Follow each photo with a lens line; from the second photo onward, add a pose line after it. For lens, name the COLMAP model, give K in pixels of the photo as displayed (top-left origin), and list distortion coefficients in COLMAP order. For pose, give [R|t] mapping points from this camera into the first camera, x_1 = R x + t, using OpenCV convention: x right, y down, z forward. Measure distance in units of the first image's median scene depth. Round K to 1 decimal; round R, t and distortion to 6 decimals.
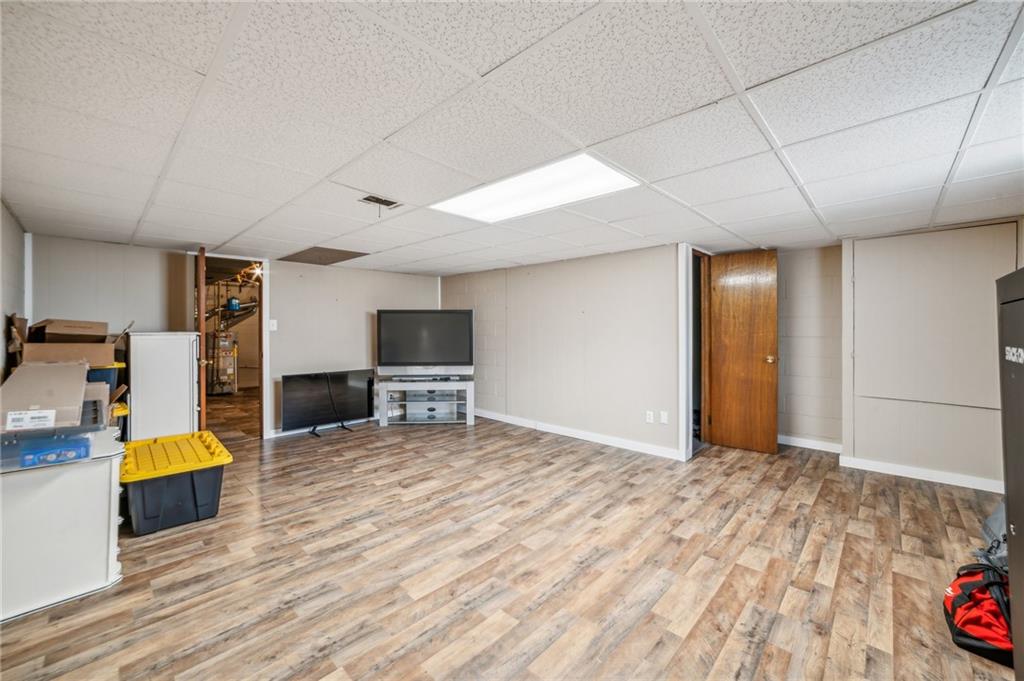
lens RADIAL K [[405.8, 0, 510.7], [0, 405.8, 331.3], [0, 0, 1]] dist [0.000861, 0.000178]
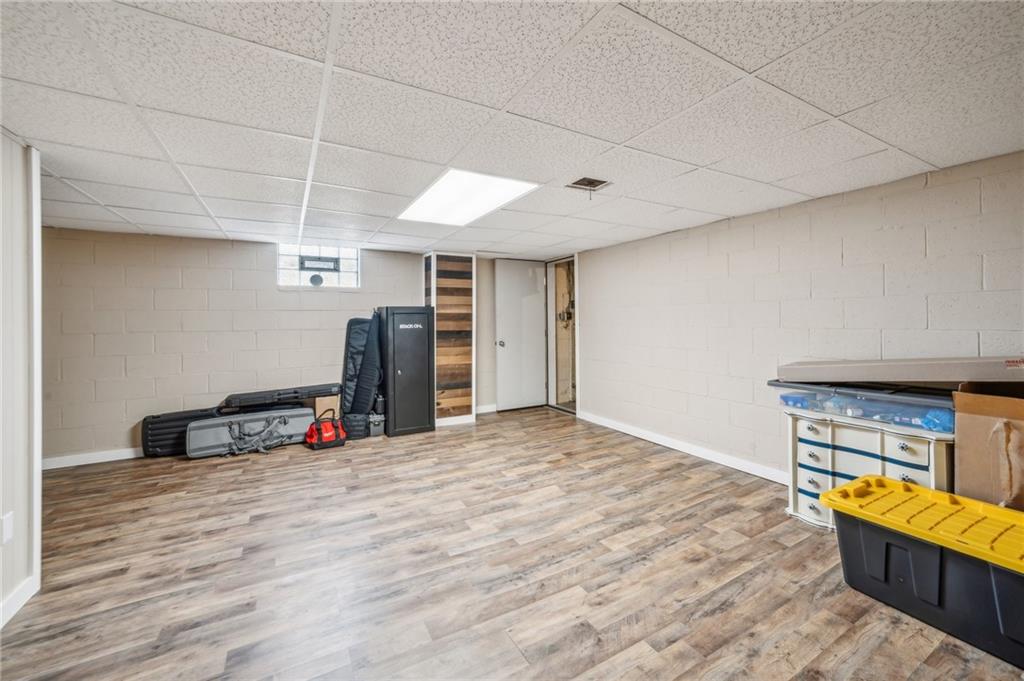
lens RADIAL K [[405.8, 0, 511.2], [0, 405.8, 320.1], [0, 0, 1]] dist [0.000861, 0.000178]
pose [[-0.953627, 0.015246, 0.300605, -0.437877], [0.016606, 0.999860, 0.001970, -0.002055], [-0.300533, 0.006871, -0.953747, 2.003597]]
